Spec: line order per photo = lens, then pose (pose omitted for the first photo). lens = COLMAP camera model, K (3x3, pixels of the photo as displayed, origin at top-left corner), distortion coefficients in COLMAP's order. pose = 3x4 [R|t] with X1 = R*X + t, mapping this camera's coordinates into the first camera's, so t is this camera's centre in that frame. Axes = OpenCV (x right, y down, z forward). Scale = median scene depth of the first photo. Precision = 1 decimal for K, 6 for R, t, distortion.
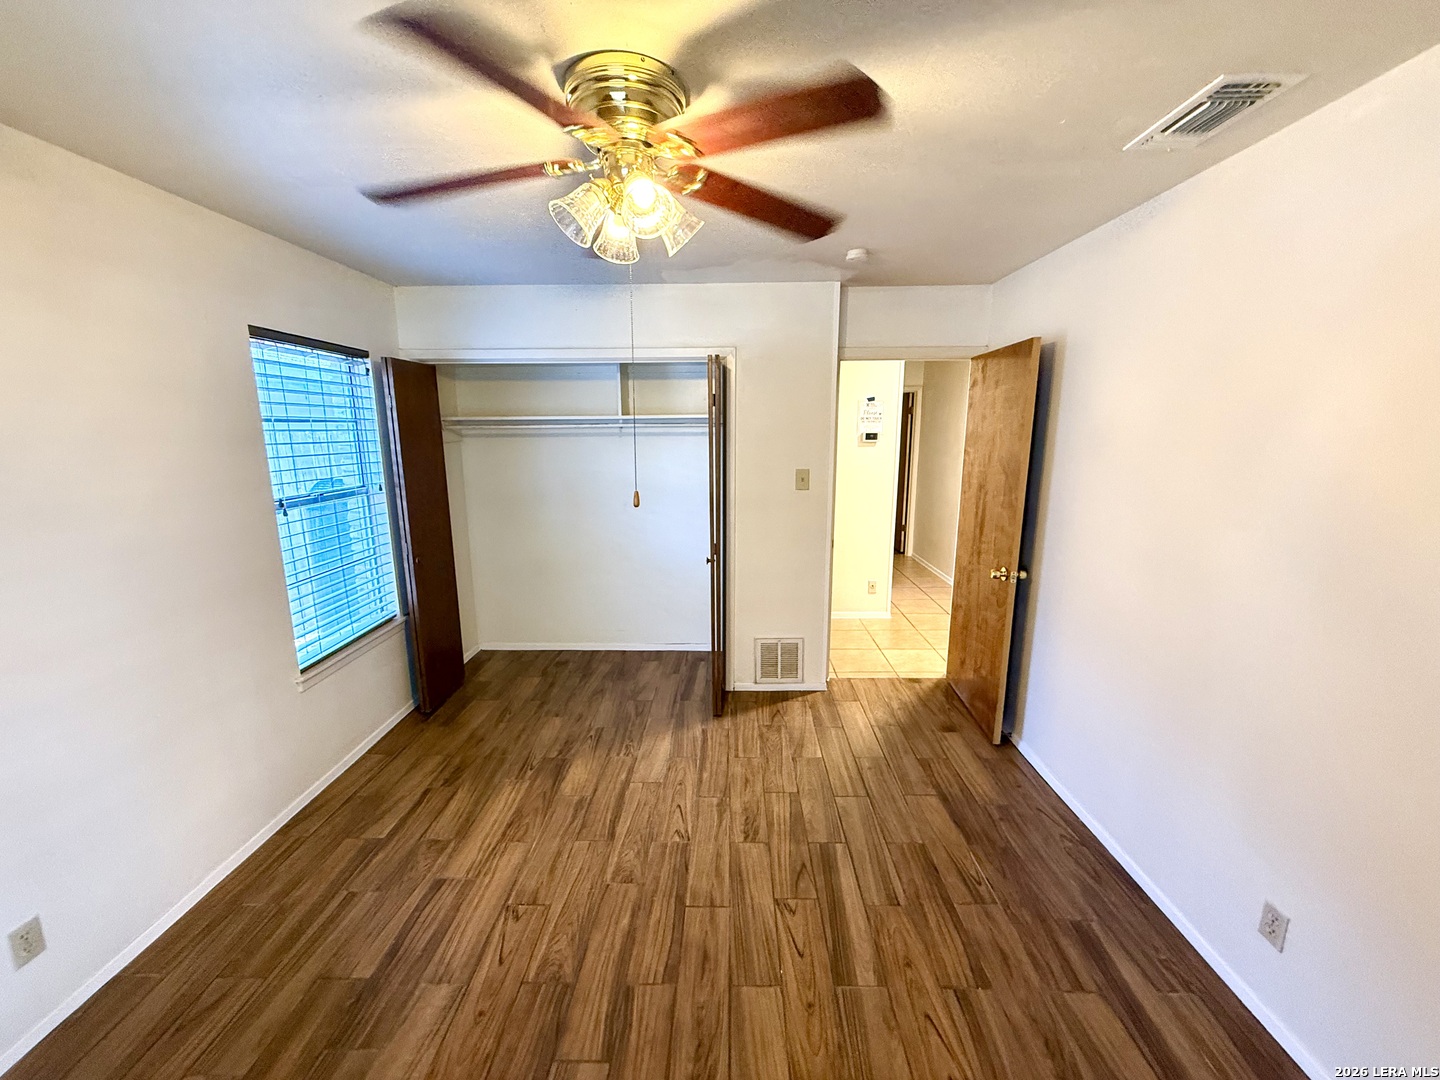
lens RADIAL K [[573.0, 0, 717.9], [0, 573.0, 539.1], [0, 0, 1]] dist [0.000989, -0.000432]
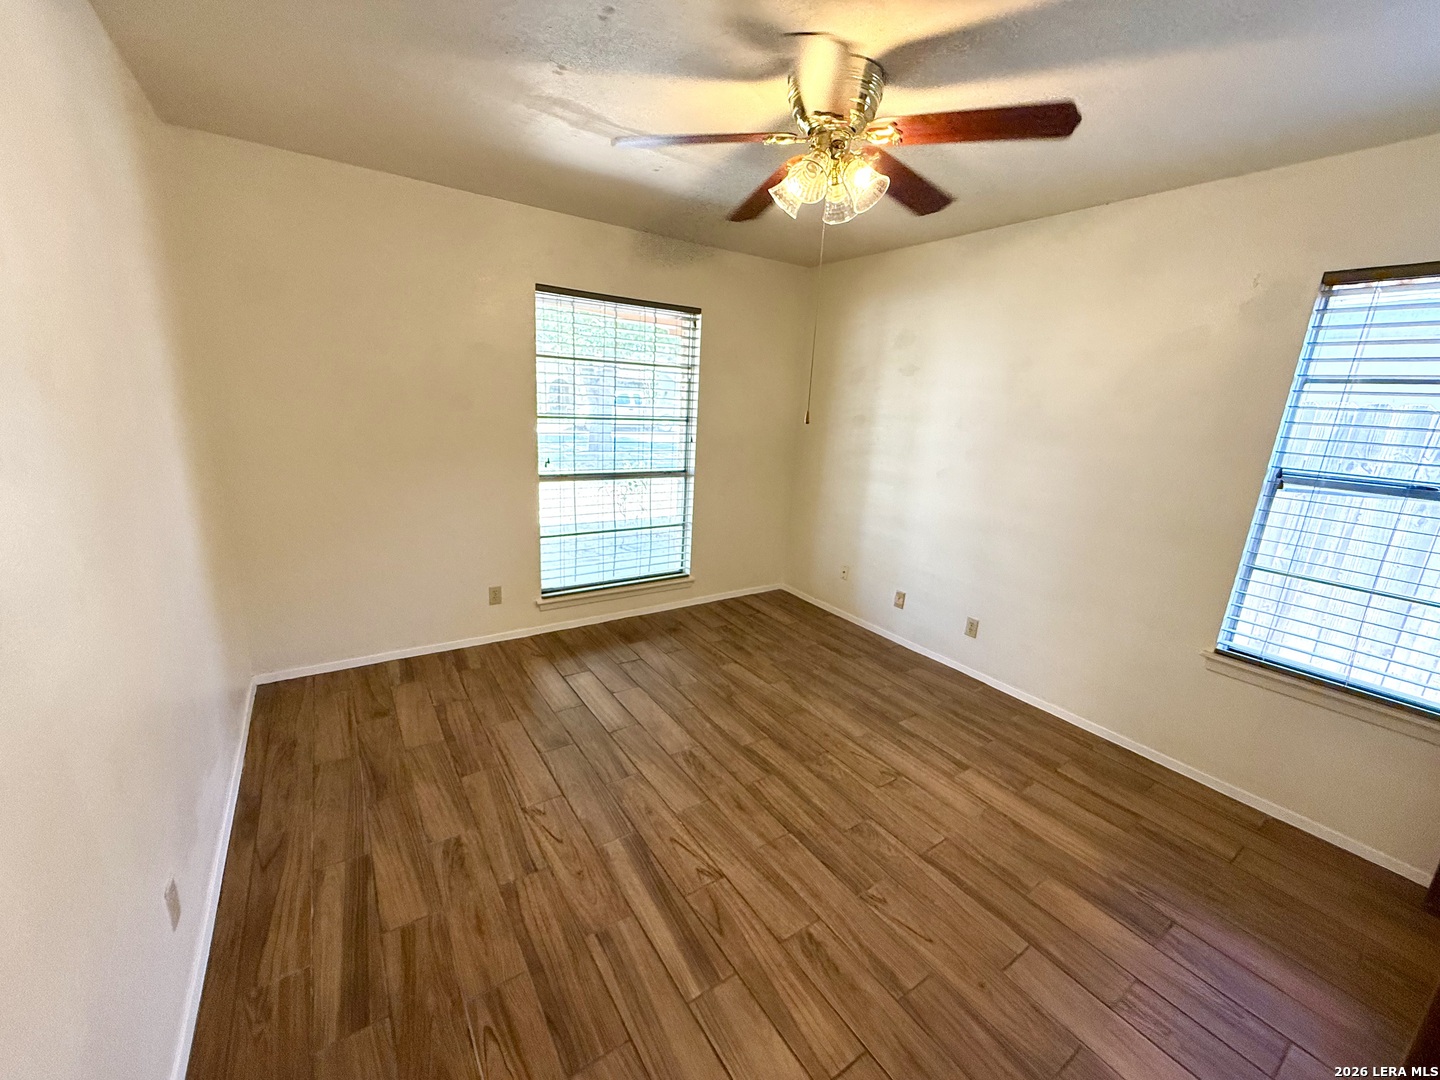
lens RADIAL K [[573.0, 0, 717.9], [0, 573.0, 539.1], [0, 0, 1]] dist [0.000989, -0.000432]
pose [[-0.814034, 0.107080, -0.570862, 0.573017], [-0.158529, 0.904579, 0.395735, -0.220438], [0.558765, 0.412639, -0.719382, 1.433113]]
